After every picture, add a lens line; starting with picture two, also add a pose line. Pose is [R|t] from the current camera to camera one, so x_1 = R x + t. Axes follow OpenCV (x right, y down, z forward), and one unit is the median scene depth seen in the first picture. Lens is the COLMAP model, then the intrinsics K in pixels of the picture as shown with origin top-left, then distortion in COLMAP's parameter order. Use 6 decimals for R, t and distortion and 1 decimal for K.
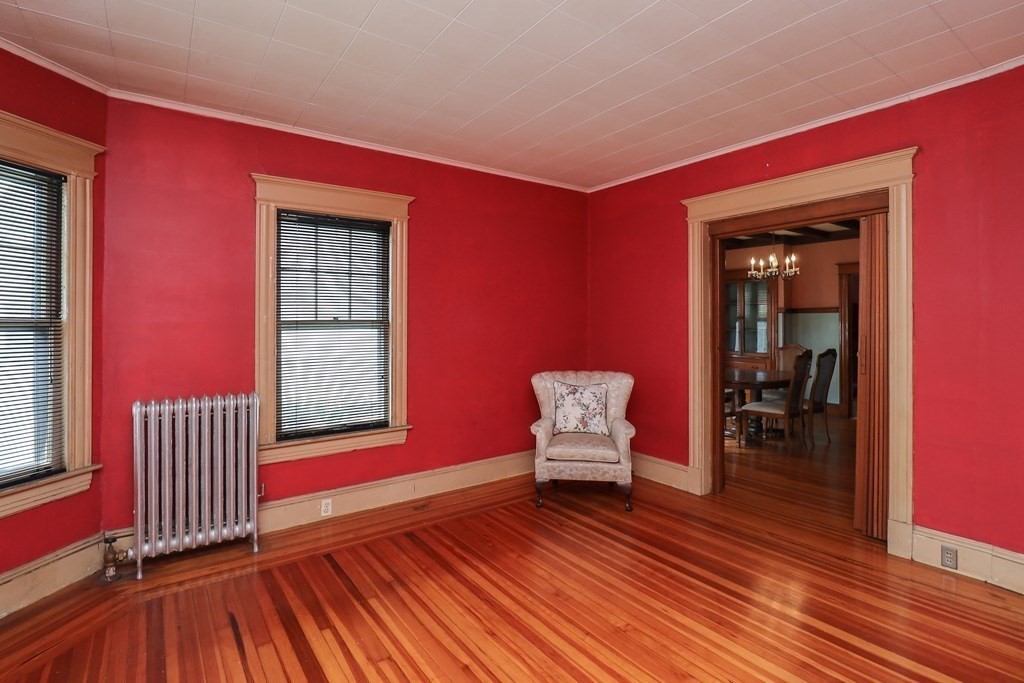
lens RADIAL K [[485.1, 0, 506.8], [0, 485.1, 329.0], [0, 0, 1]] dist [0.000336, -0.013864]
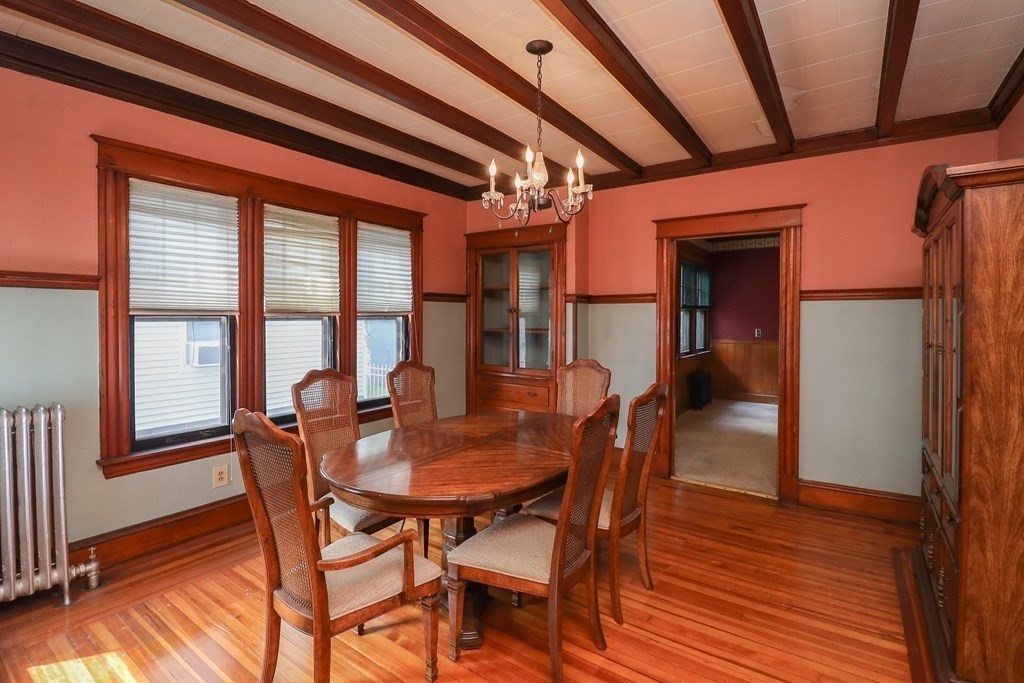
lens RADIAL K [[480.3, 0, 499.2], [0, 480.3, 335.8], [0, 0, 1]] dist [-0.016859, -0.000660]
pose [[0.947490, -0.008890, 0.319662, 0.581499], [0.002775, 0.999804, 0.019579, -0.009264], [-0.319774, -0.017664, 0.947329, 0.931613]]
